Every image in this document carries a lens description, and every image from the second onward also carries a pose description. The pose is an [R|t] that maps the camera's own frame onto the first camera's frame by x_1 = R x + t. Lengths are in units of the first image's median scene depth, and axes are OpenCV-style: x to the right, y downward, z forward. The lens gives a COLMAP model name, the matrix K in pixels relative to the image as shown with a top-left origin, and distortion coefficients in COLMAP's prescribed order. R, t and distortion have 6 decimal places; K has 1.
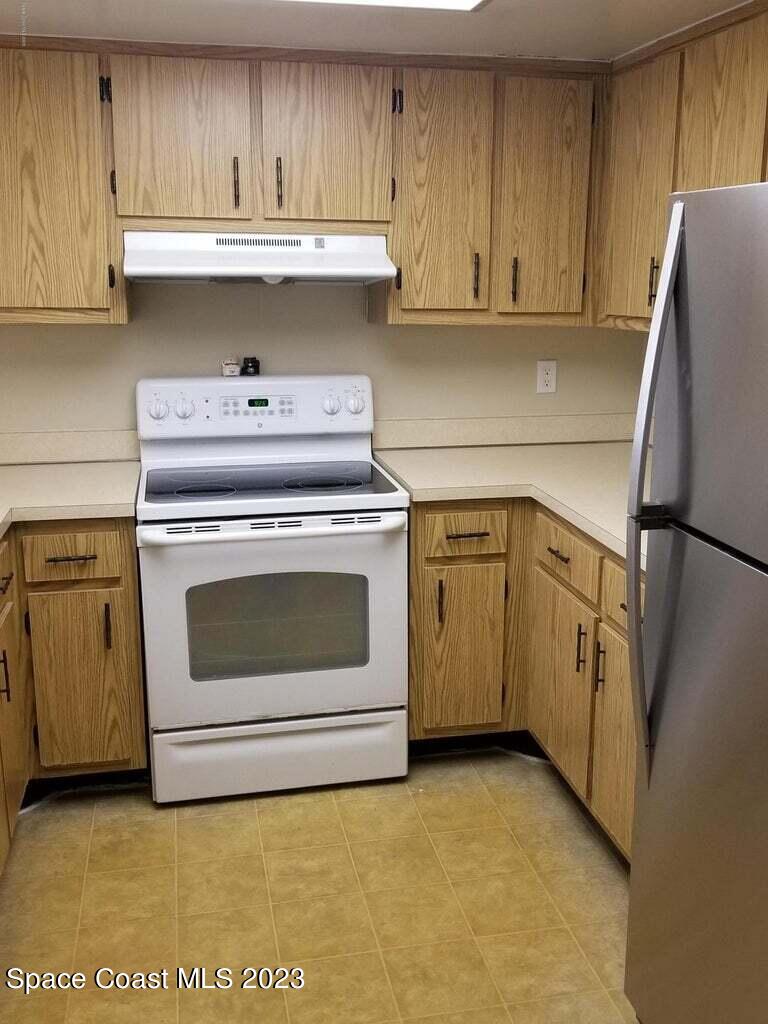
lens RADIAL K [[1014.7, 0, 384.0], [0, 1014.7, 512.0], [0, 0, 1]] dist [0.109225, -0.261988]
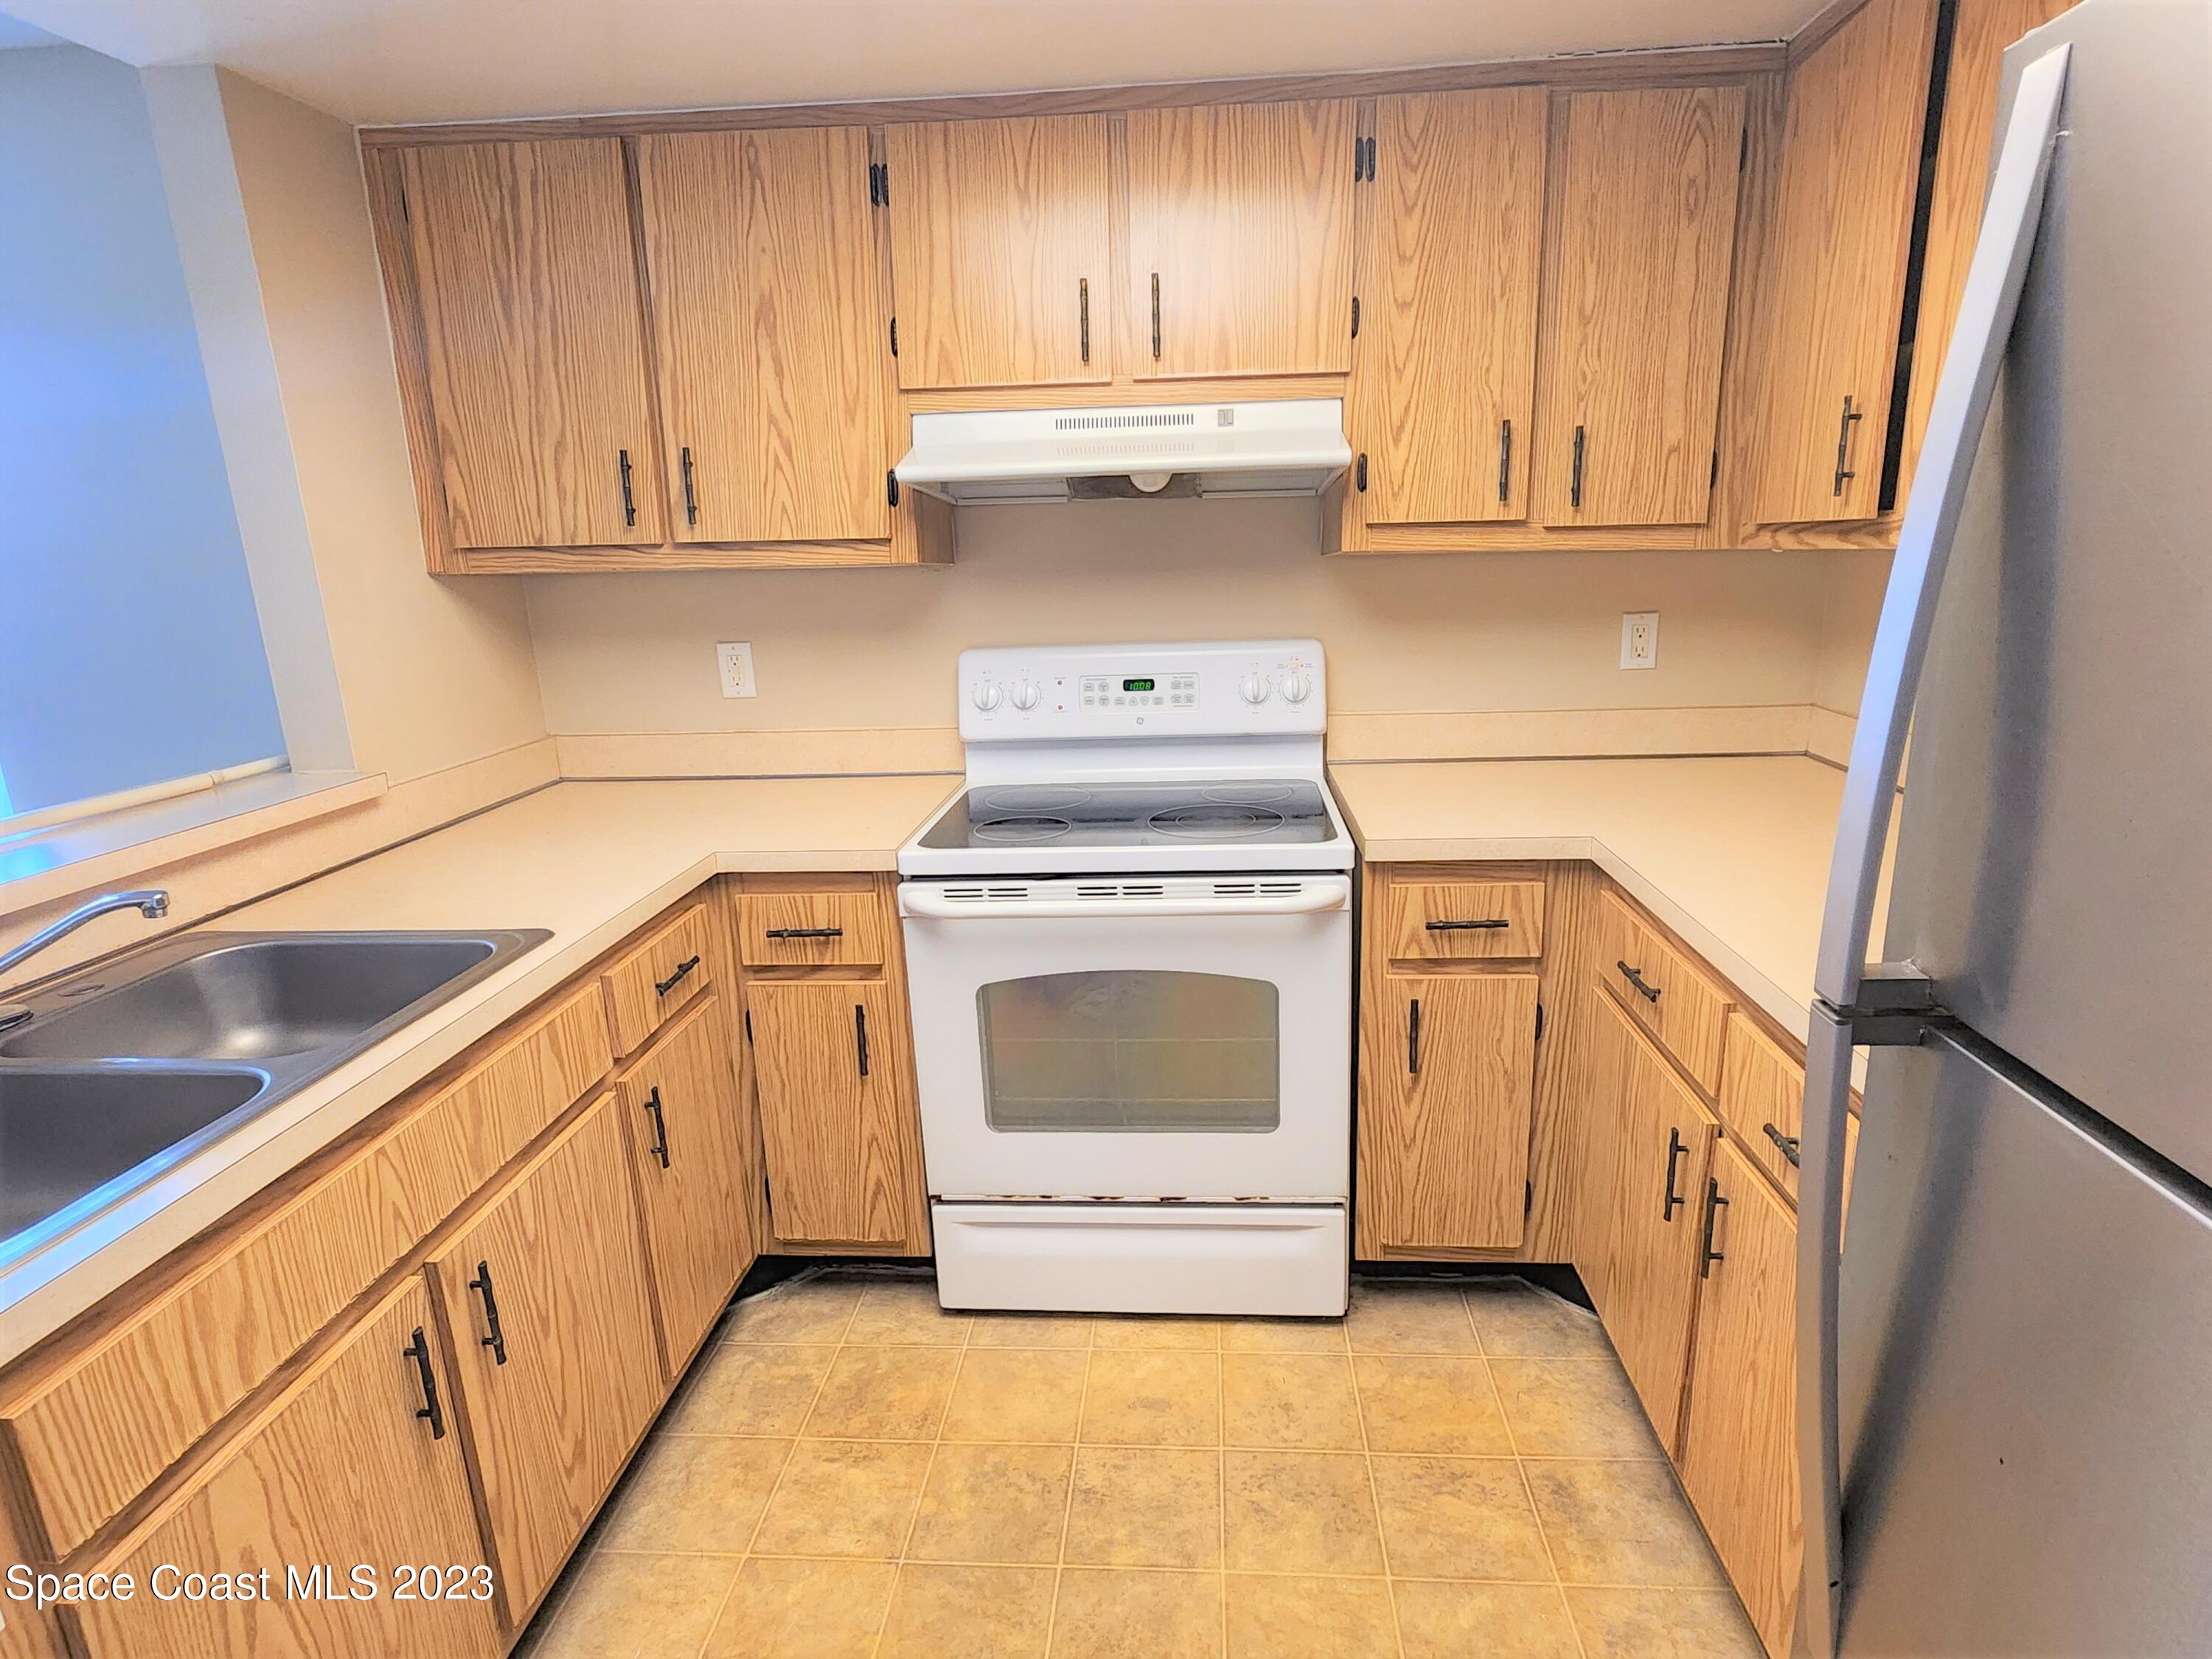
lens RADIAL K [[1175.1, 0, 1106.0], [0, 1175.1, 829.5], [0, 0, 1]] dist [-0.001474, 0.000652]
pose [[0.960792, 0.035257, -0.275020, 0.067482], [-0.029581, 0.999256, 0.024759, -0.039233], [0.275688, -0.015653, 0.961120, 0.325348]]
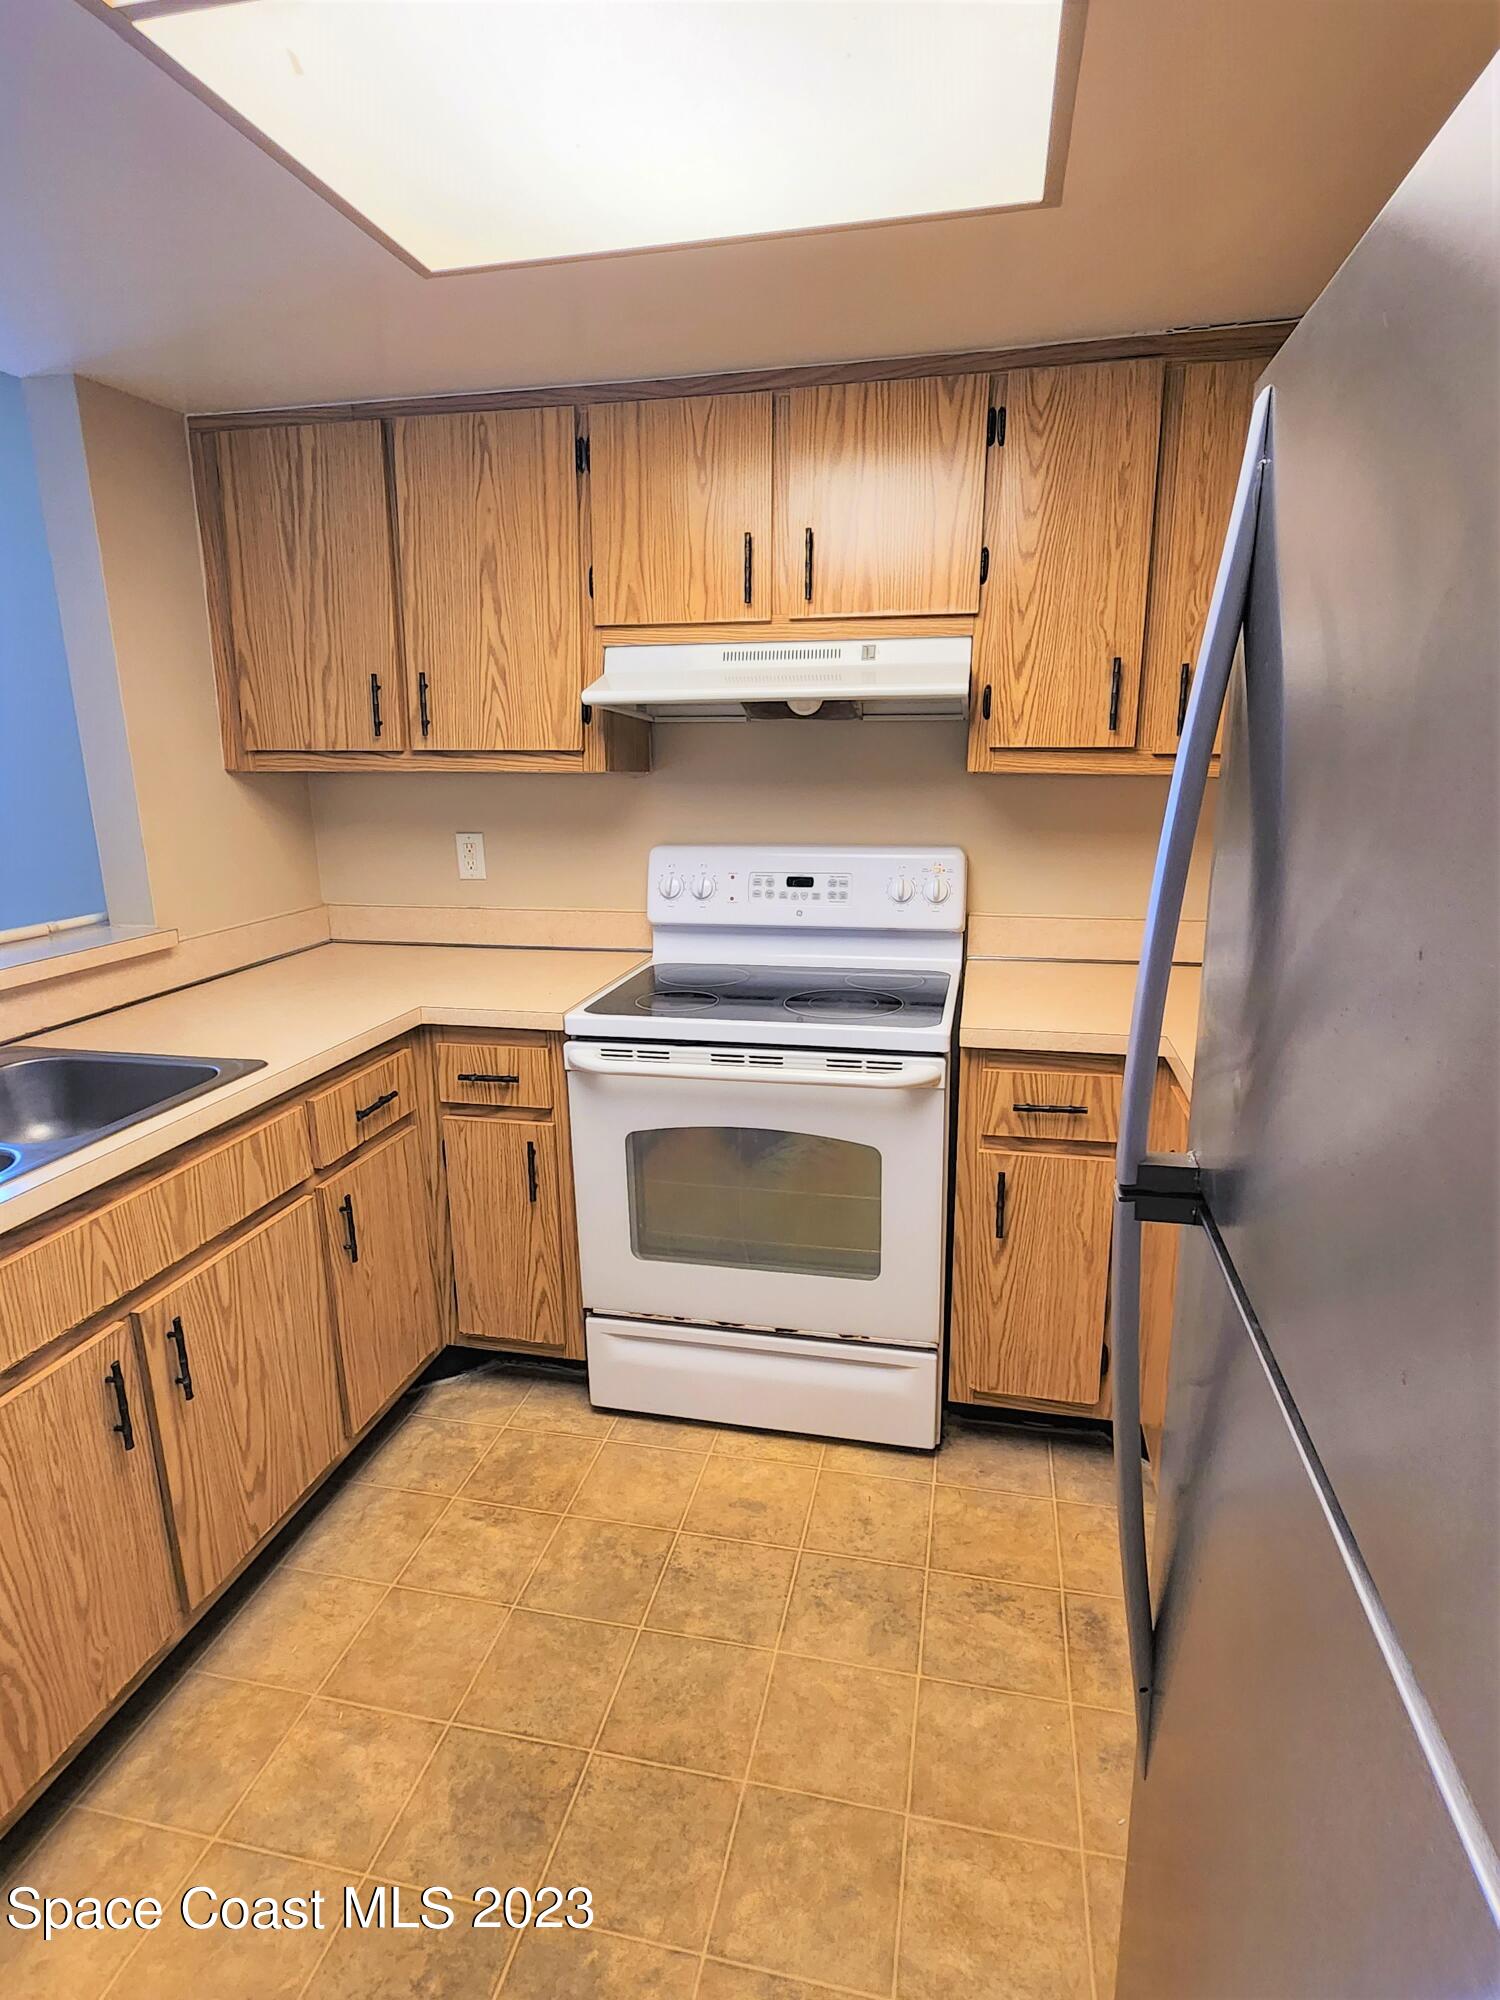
lens RADIAL K [[1062.4, 0, 738.0], [0, 1062.4, 997.9], [0, 0, 1]] dist [-0.001474, 0.000652]
pose [[0.910707, 0.084184, -0.404384, 0.165294], [-0.080723, 0.996407, 0.025634, -0.045761], [0.405089, 0.009298, 0.914230, 0.325798]]
